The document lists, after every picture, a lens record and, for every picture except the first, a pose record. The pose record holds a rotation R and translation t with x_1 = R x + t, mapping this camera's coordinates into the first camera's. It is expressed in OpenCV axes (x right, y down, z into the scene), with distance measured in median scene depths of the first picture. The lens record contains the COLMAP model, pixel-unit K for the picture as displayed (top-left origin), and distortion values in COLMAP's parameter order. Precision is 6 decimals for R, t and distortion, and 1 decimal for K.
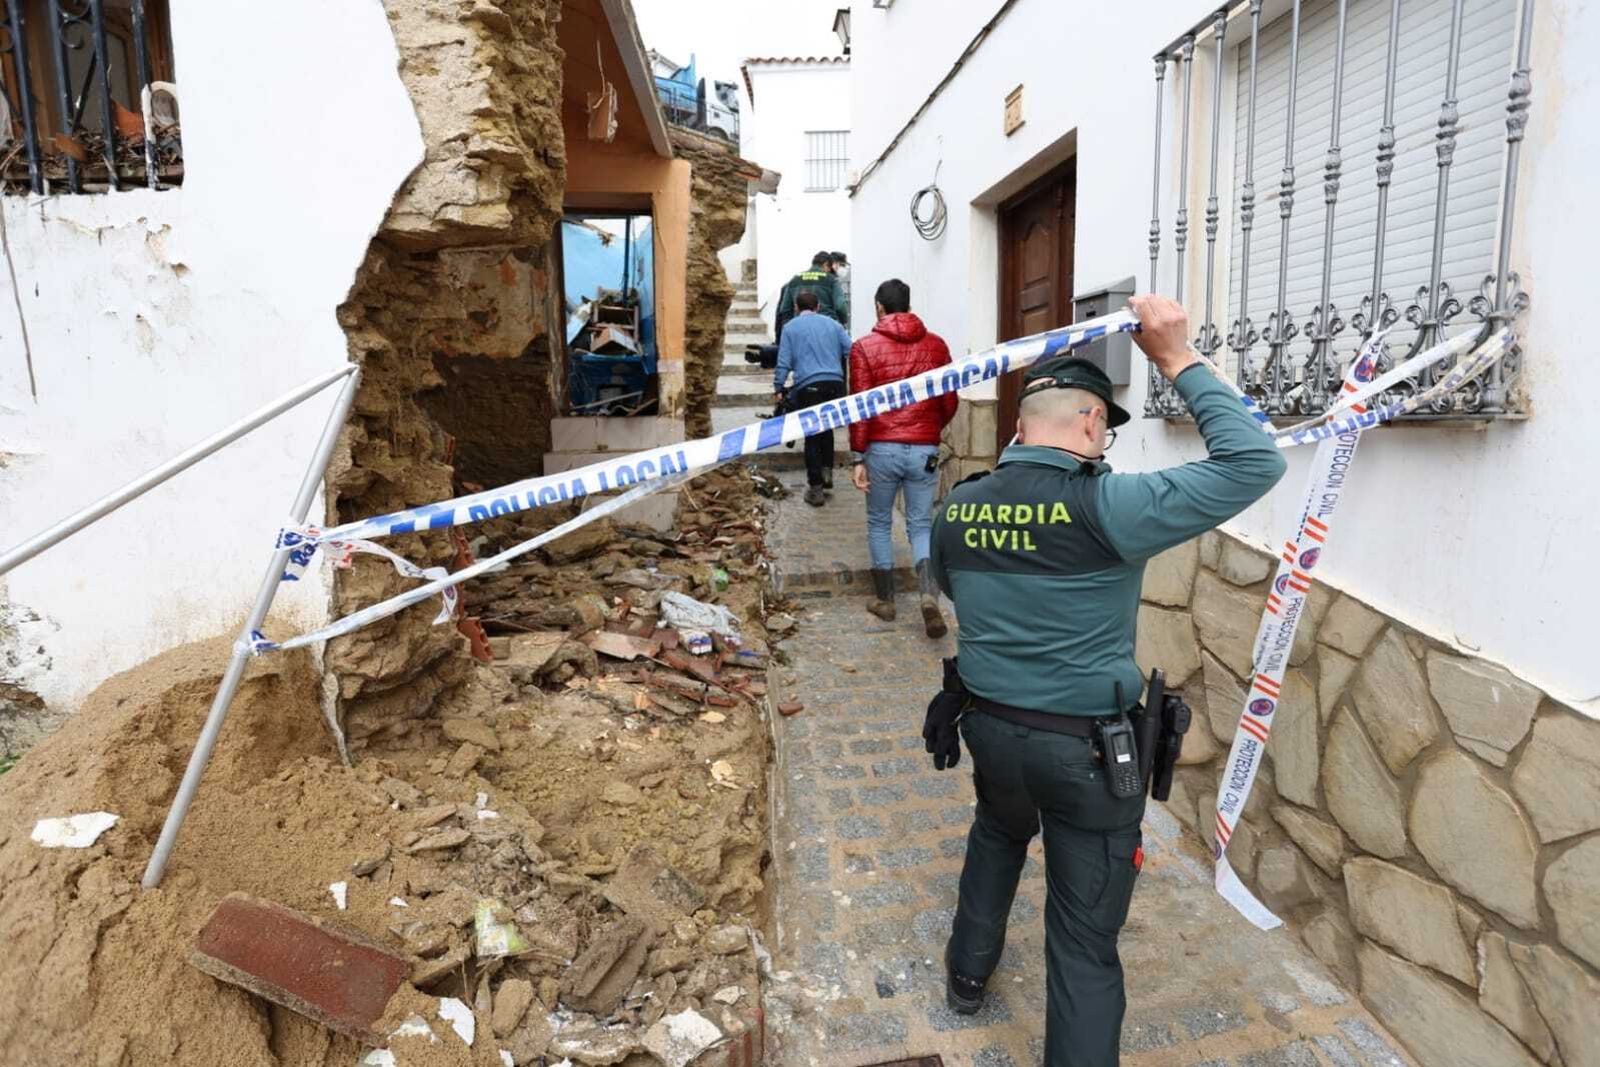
lens RADIAL K [[779.3, 0, 798.0], [0, 779.3, 531.7], [0, 0, 1]] dist [-0.070341, 0.028437]
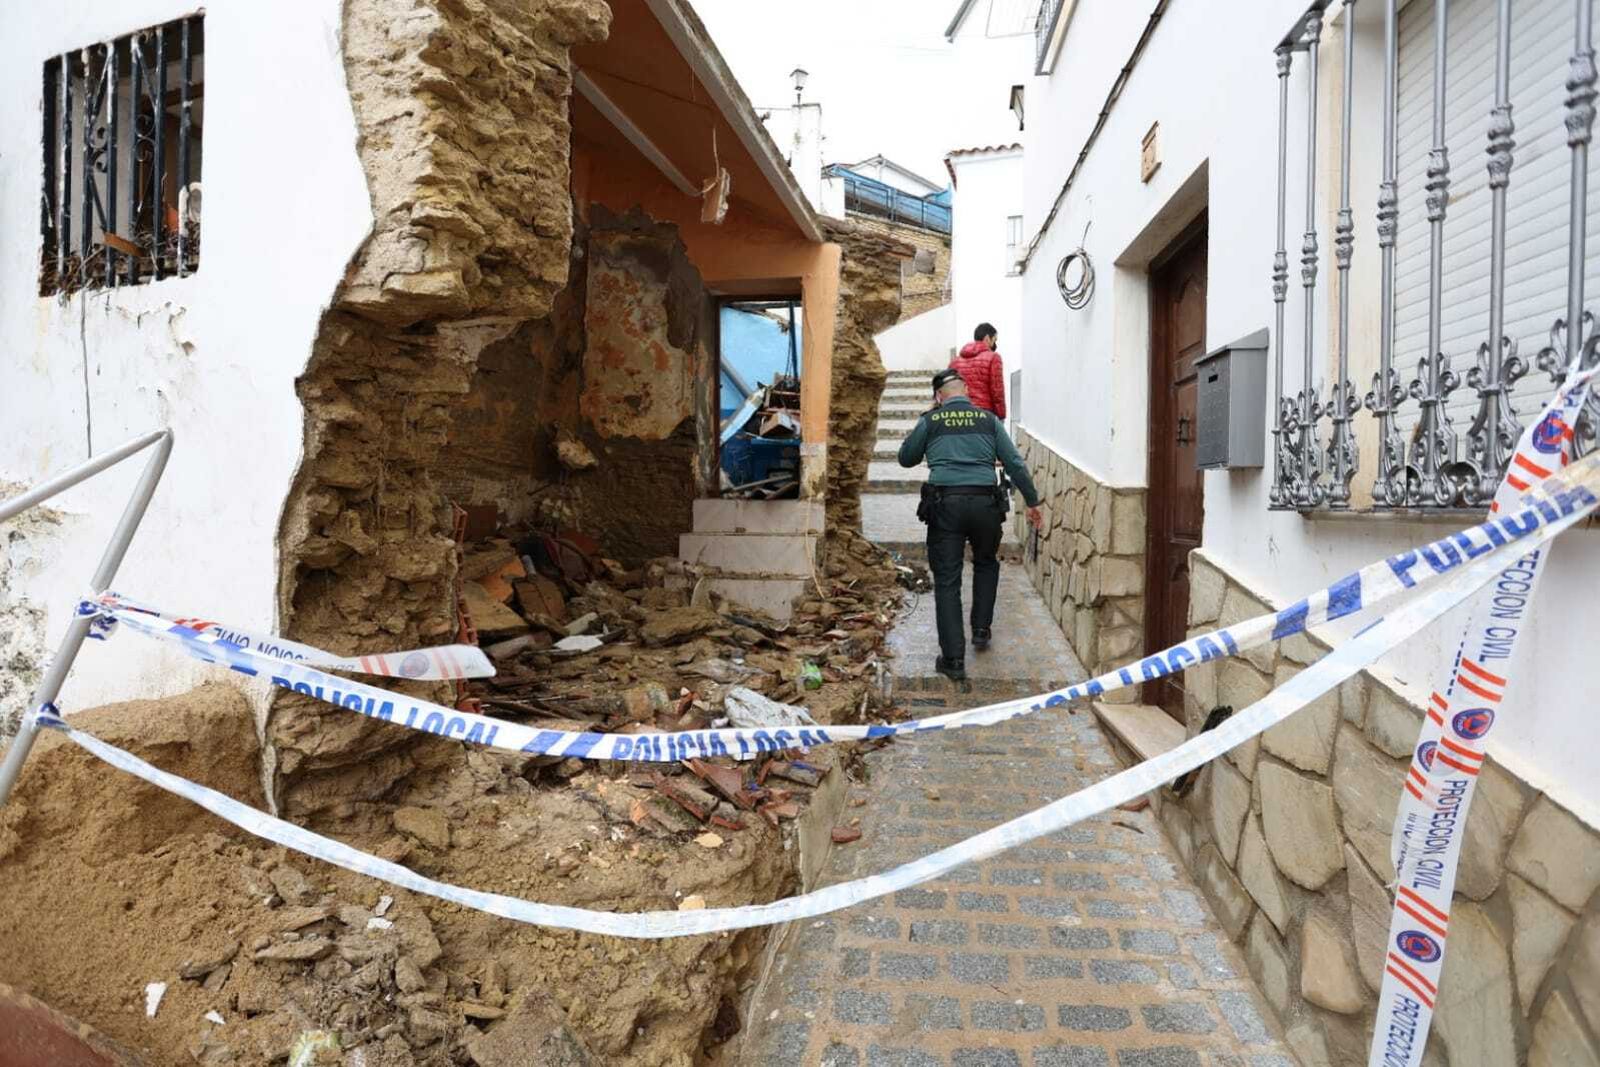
lens RADIAL K [[779.3, 0, 798.0], [0, 779.3, 531.7], [0, 0, 1]] dist [-0.070341, 0.028437]
pose [[0.958105, 0.032000, -0.284624, 0.270878], [-0.063262, 0.992839, -0.101330, -0.027938], [0.279343, 0.115091, 0.953269, 0.205194]]
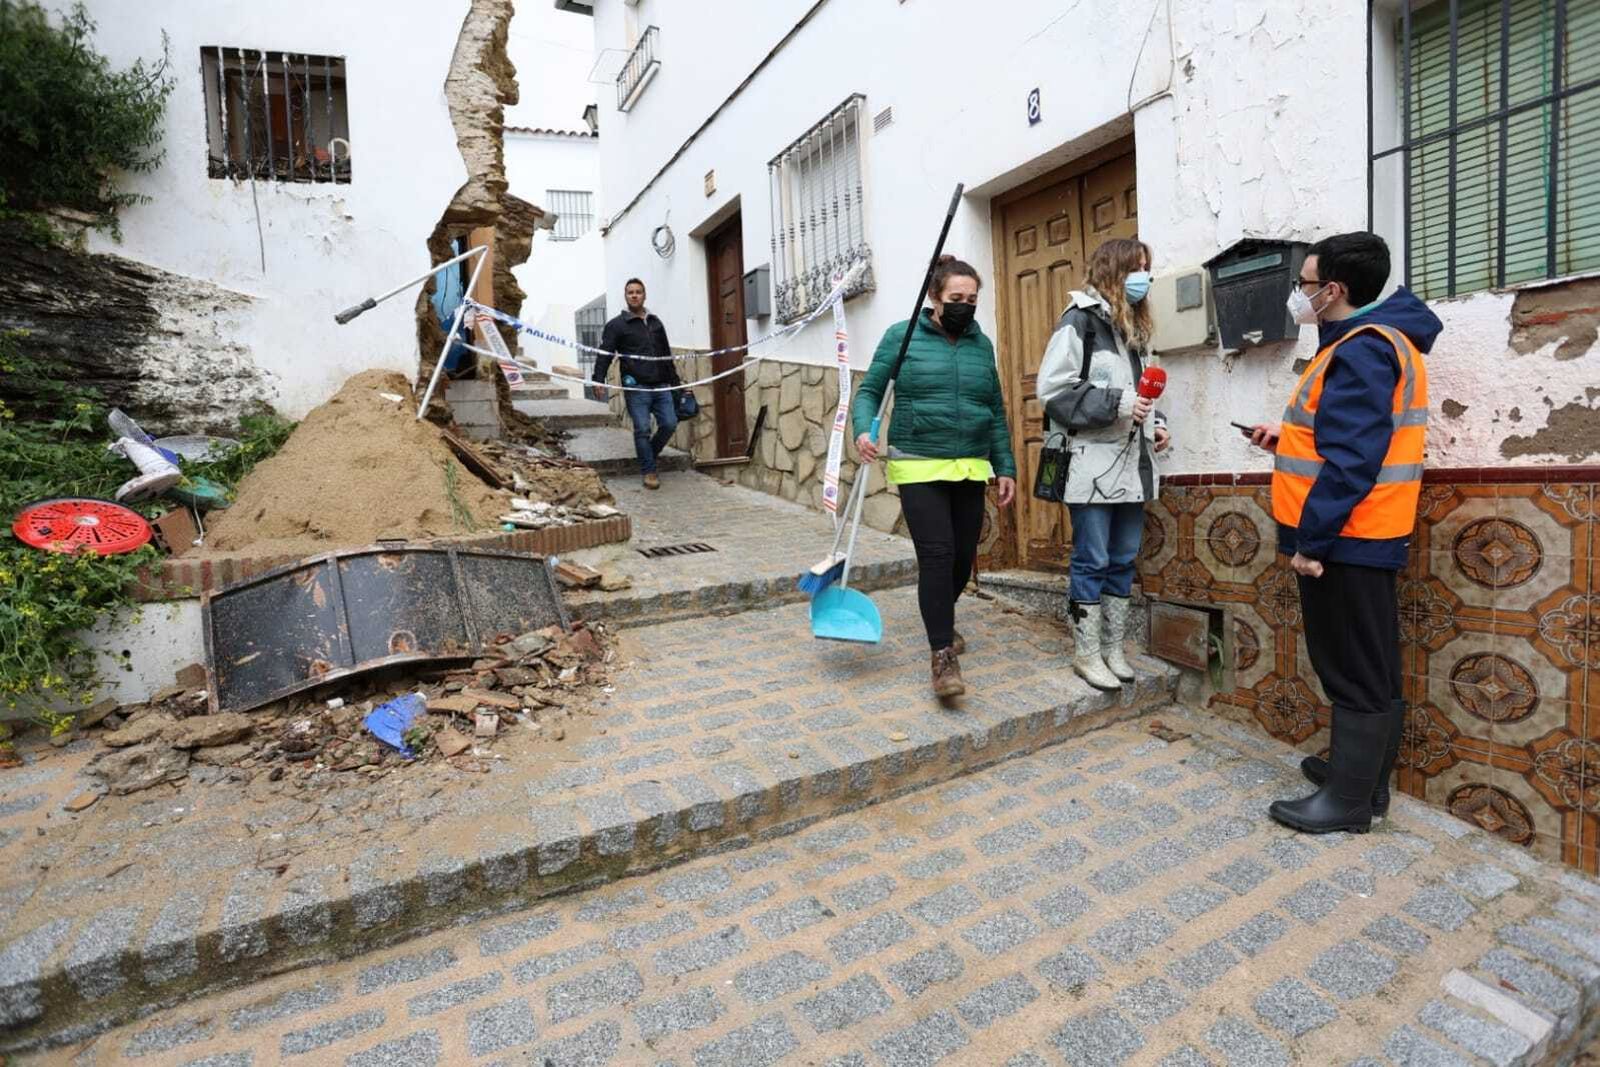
lens RADIAL K [[780.7, 0, 800.0], [0, 780.7, 533.5], [0, 0, 1]] dist [-0.072325, 0.029936]
pose [[0.941144, -0.059121, 0.332796, -0.299327], [0.083922, 0.994626, -0.060638, 0.700278], [-0.327423, 0.084999, 0.941047, -1.249794]]
